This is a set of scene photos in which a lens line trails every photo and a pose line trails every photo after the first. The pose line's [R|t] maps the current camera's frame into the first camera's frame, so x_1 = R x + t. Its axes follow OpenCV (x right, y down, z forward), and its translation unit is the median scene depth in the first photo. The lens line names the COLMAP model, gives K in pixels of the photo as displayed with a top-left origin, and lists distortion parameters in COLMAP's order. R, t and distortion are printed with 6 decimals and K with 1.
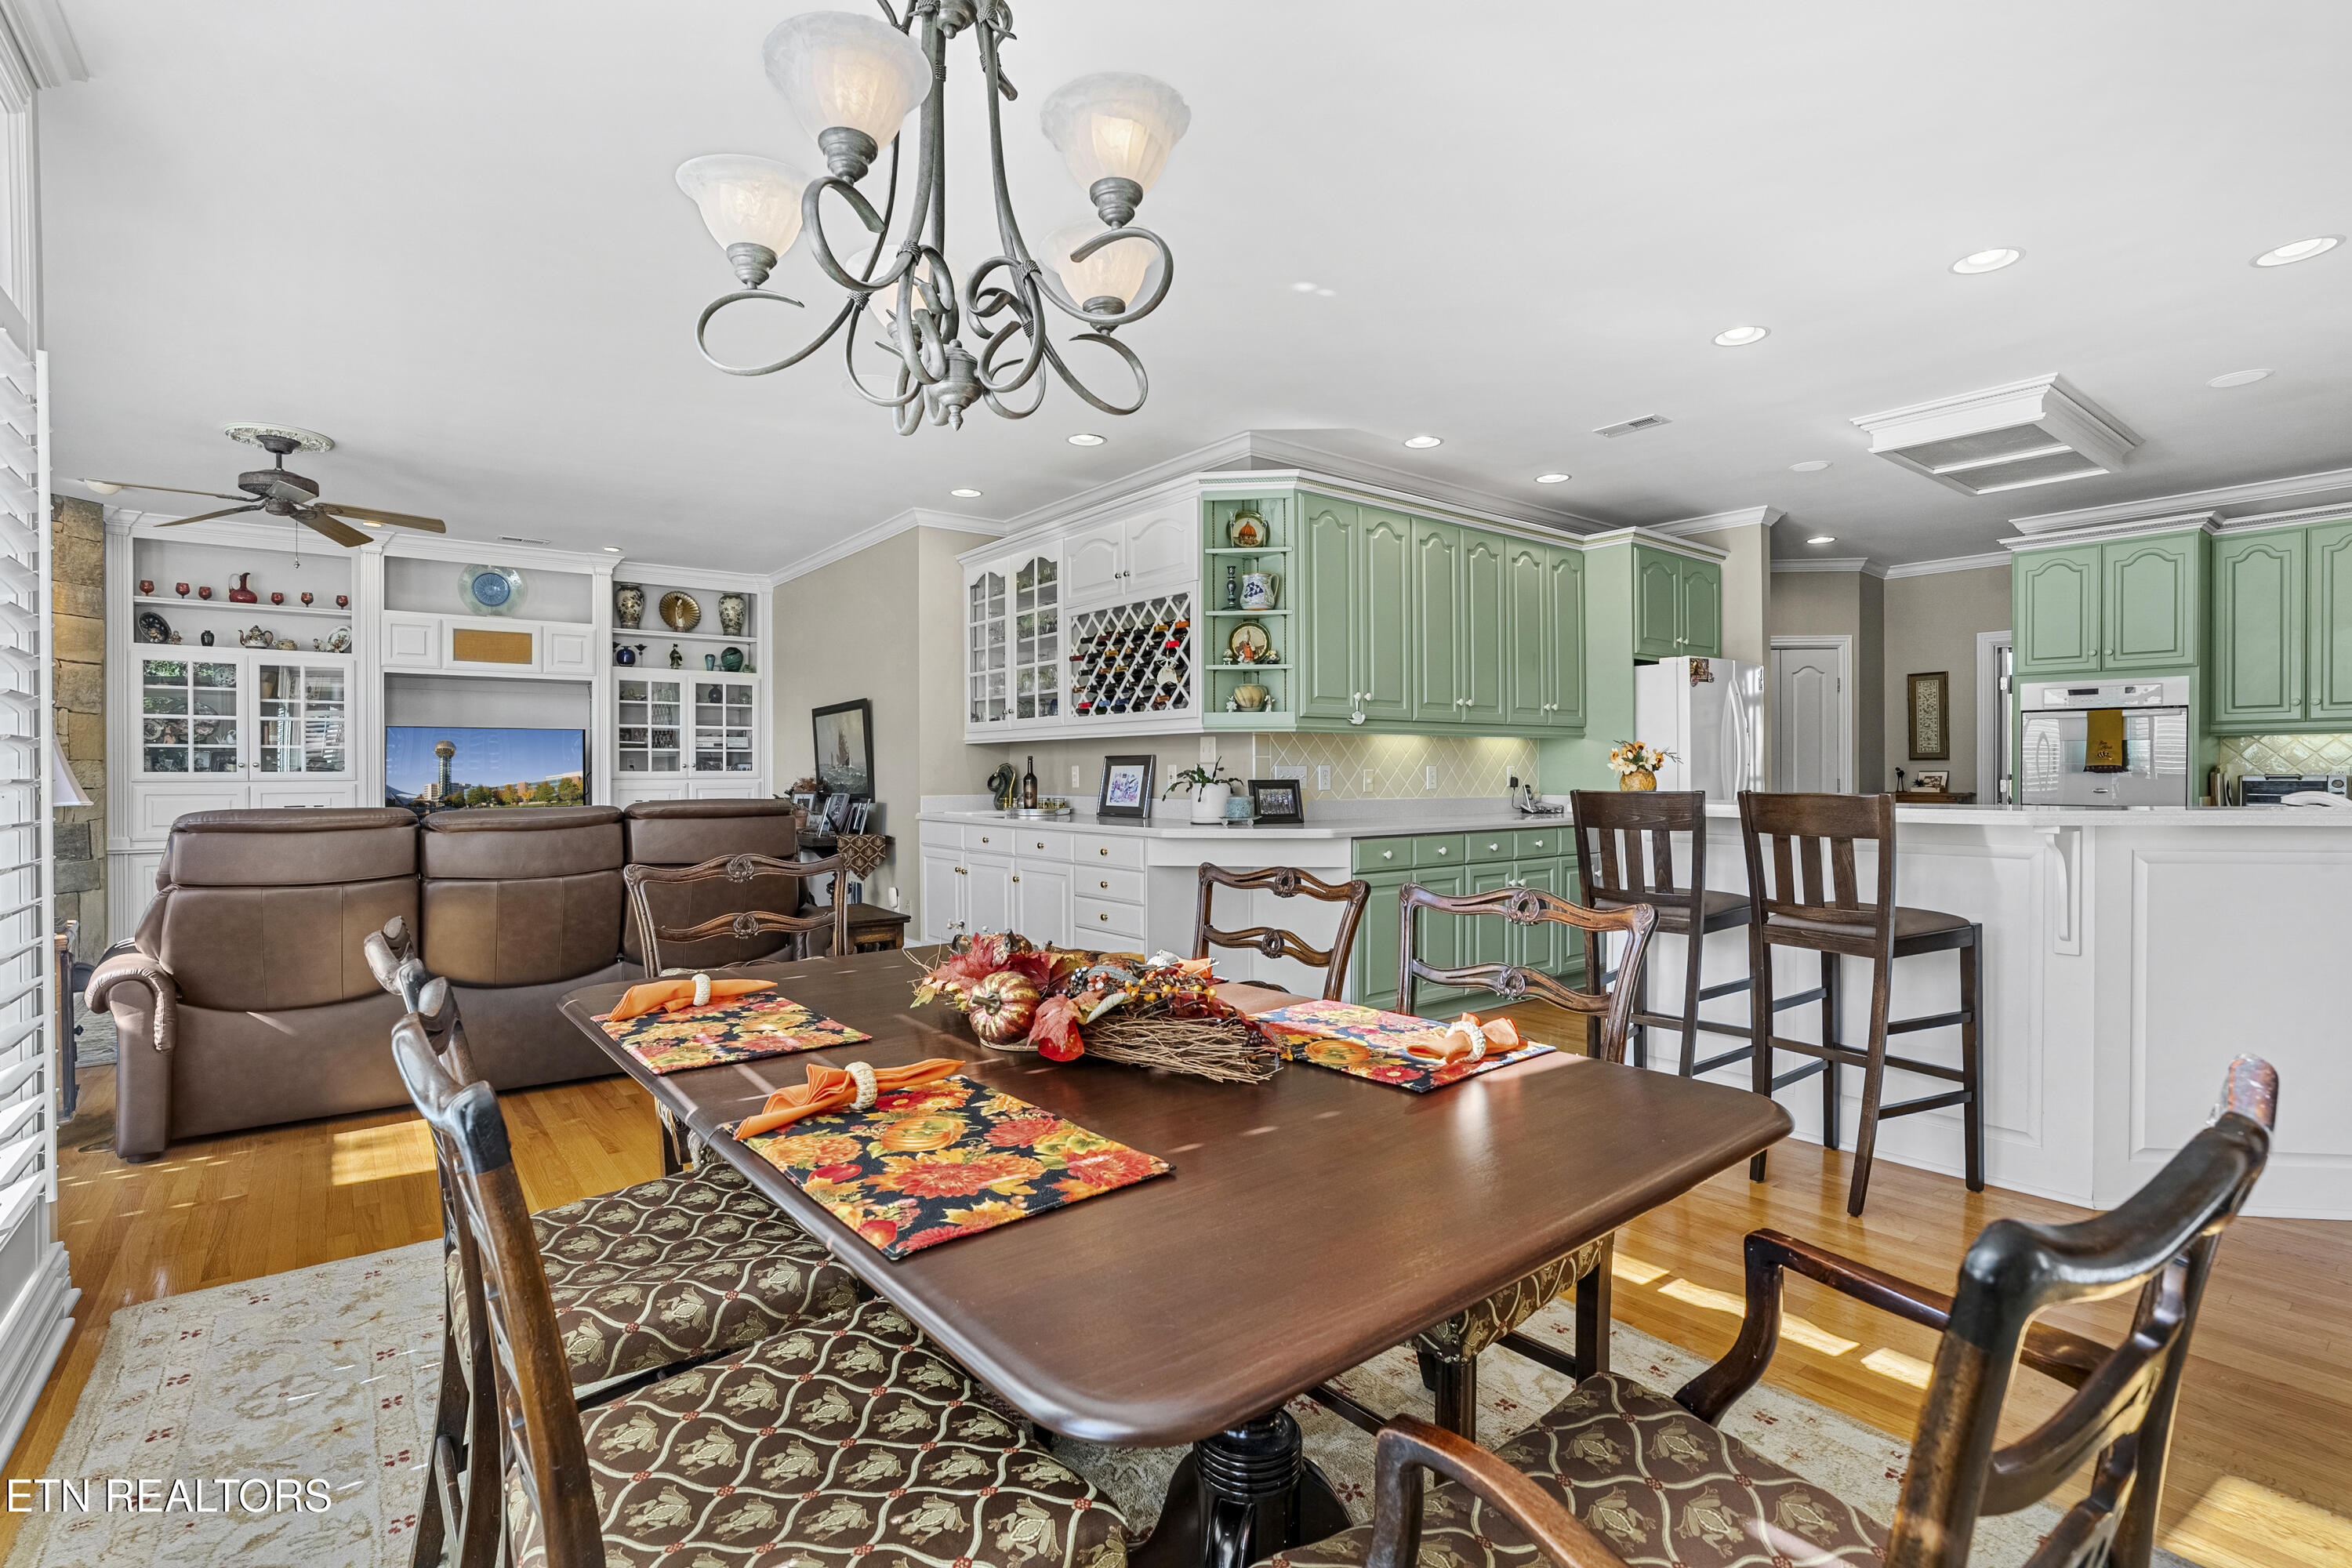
lens RADIAL K [[1092.5, 0, 1182.4], [0, 1092.5, 793.3], [0, 0, 1]] dist [-0.018967, 0.001851]
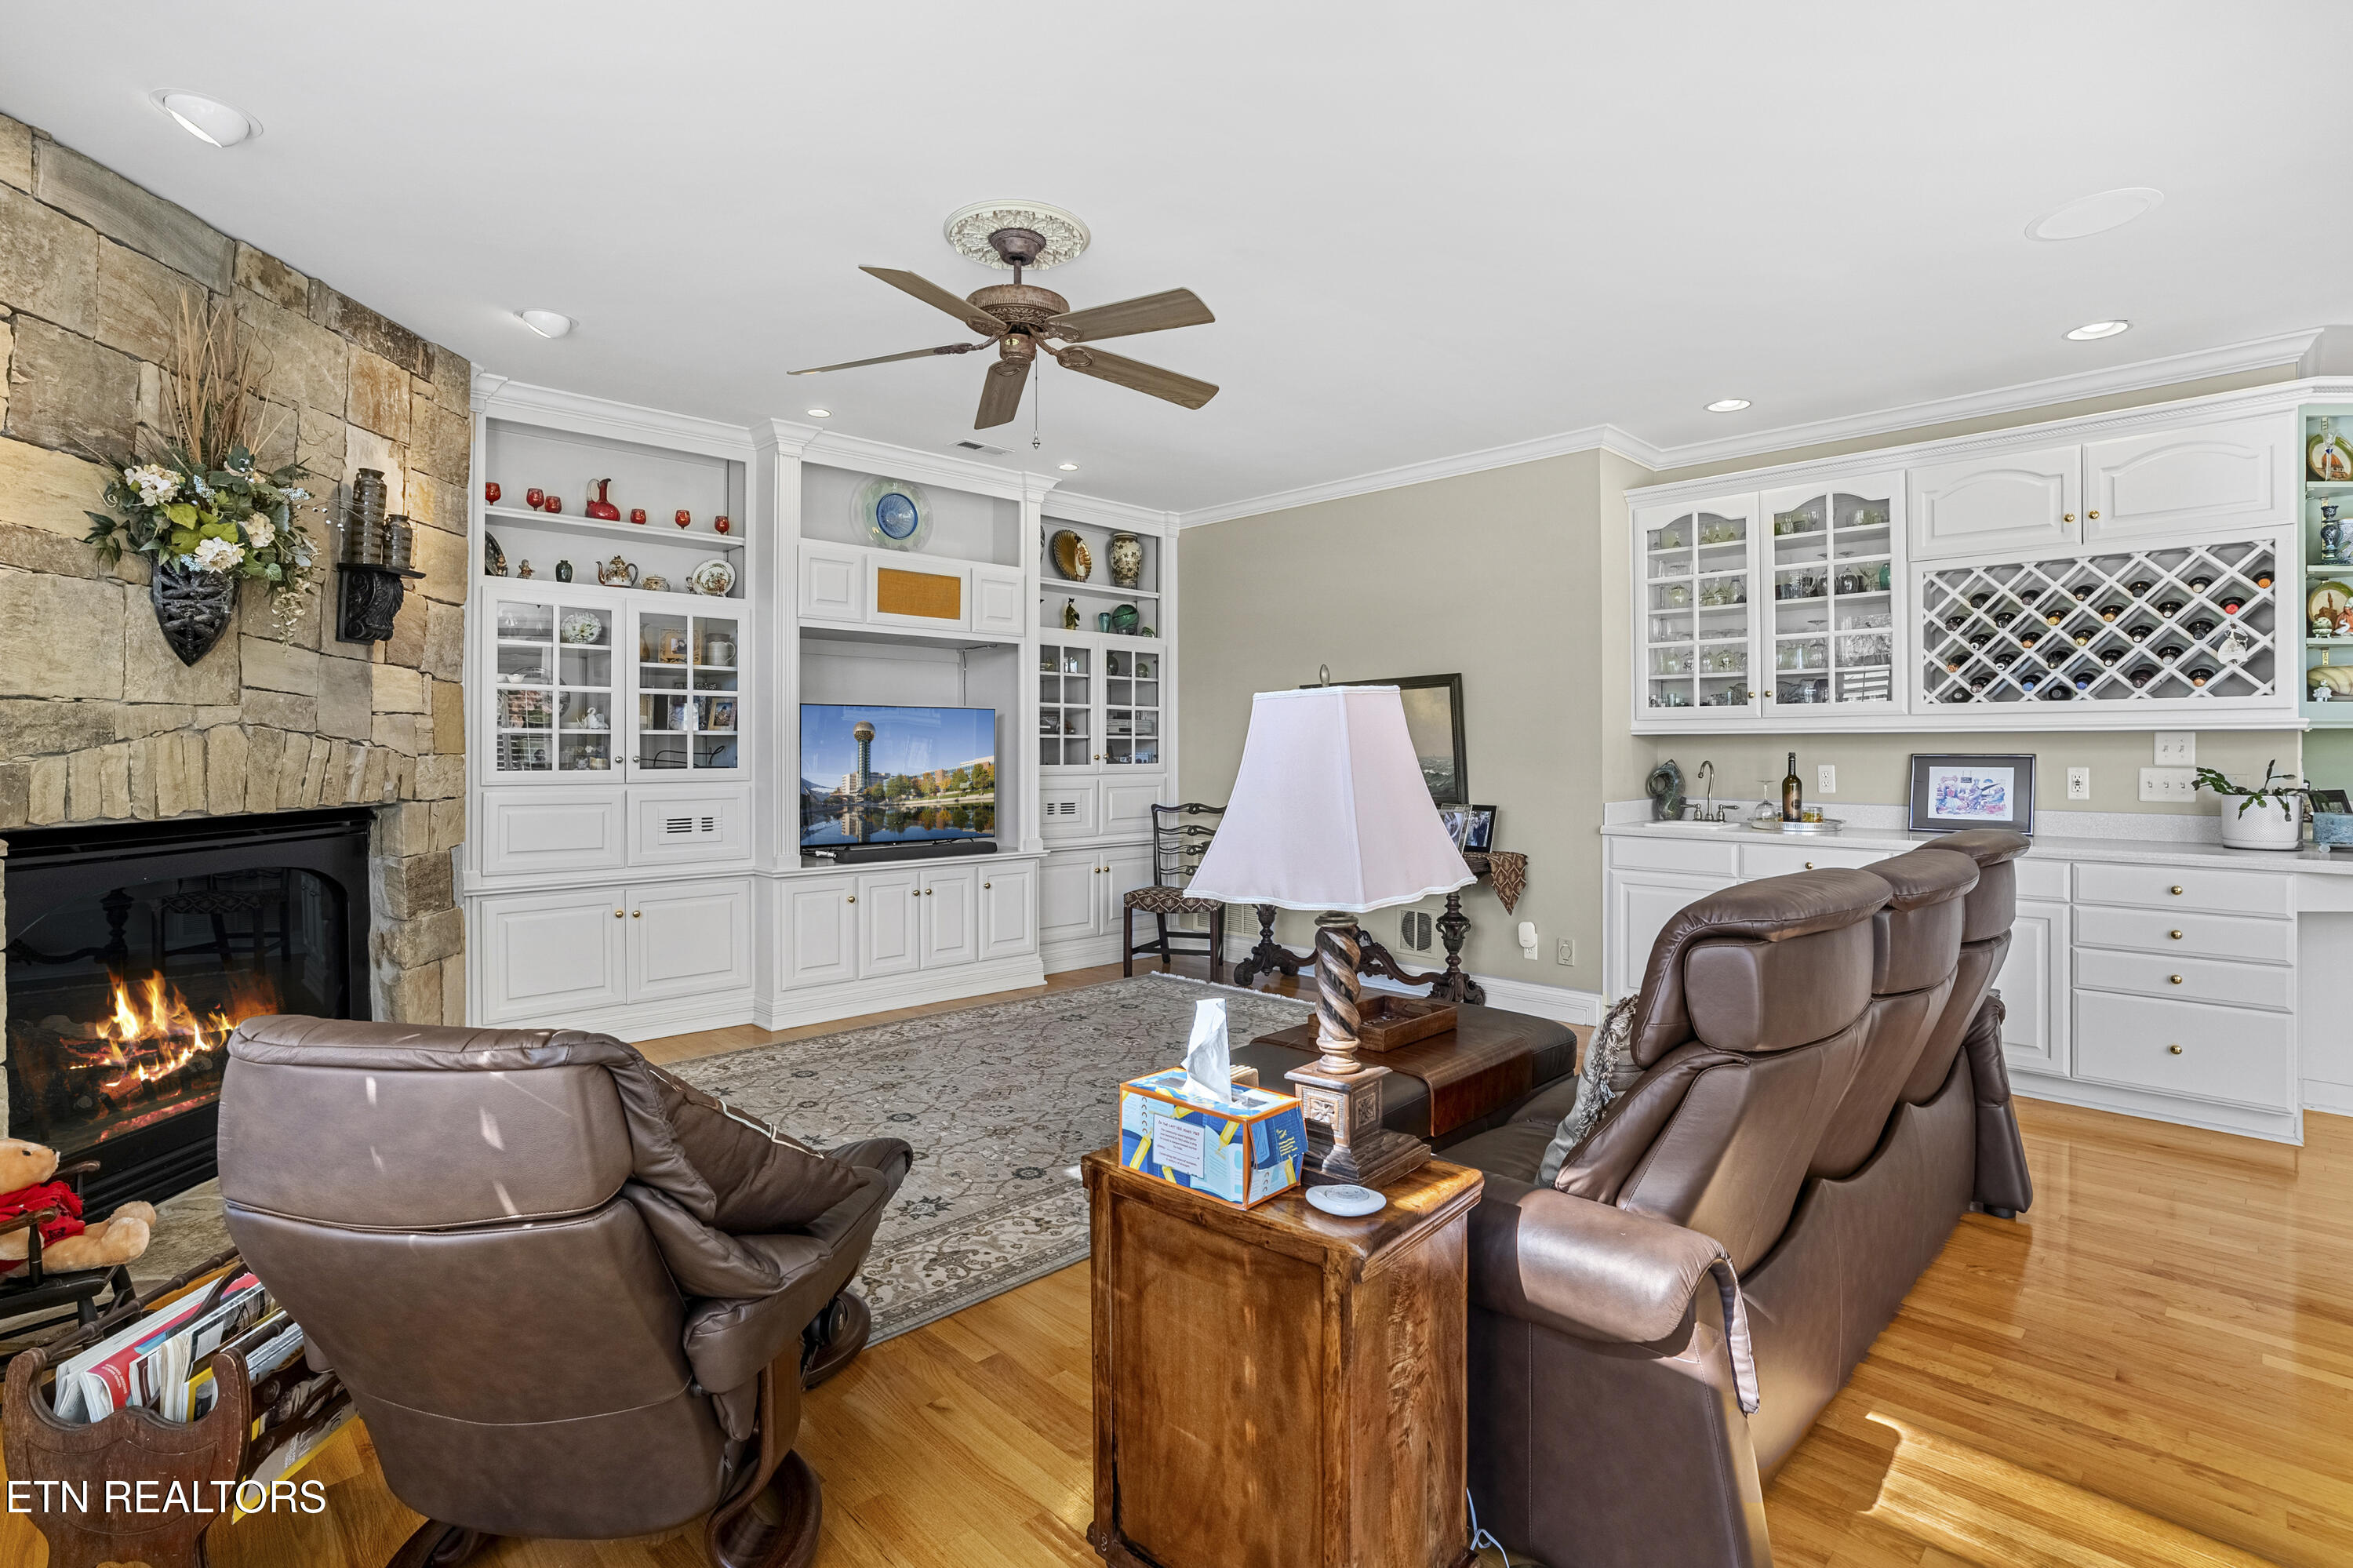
lens RADIAL K [[1093.0, 0, 1140.3], [0, 1093.0, 754.9], [0, 0, 1]] dist [-0.018967, 0.001851]
pose [[0.992105, 0.002517, 0.125387, -0.631240], [-0.001277, 0.999949, -0.009971, -0.022320], [-0.125406, 0.009732, 0.992058, 0.277625]]
